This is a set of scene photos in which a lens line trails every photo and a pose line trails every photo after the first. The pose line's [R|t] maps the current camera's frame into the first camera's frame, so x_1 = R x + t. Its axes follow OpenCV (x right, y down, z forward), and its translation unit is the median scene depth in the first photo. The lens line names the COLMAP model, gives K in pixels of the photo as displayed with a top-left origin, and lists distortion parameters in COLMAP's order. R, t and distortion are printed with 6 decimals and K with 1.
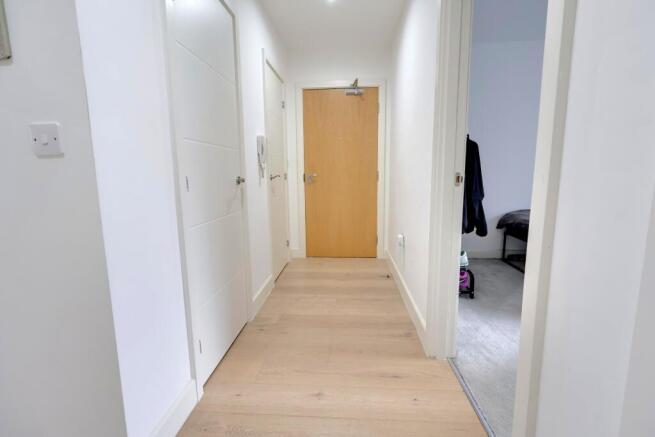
lens RADIAL K [[304.6, 0, 327.5], [0, 304.6, 218.5], [0, 0, 1]] dist [-0.000051, 0.000017]
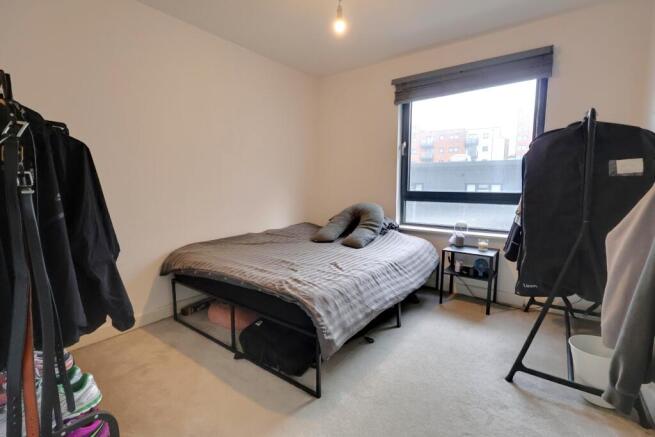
lens RADIAL K [[304.6, 0, 327.5], [0, 304.6, 218.5], [0, 0, 1]] dist [-0.000051, 0.000017]
pose [[0.541881, -0.094574, 0.835117, 0.207287], [0.128462, 0.991293, 0.028905, -0.072531], [-0.830580, 0.091618, 0.549312, 0.308739]]
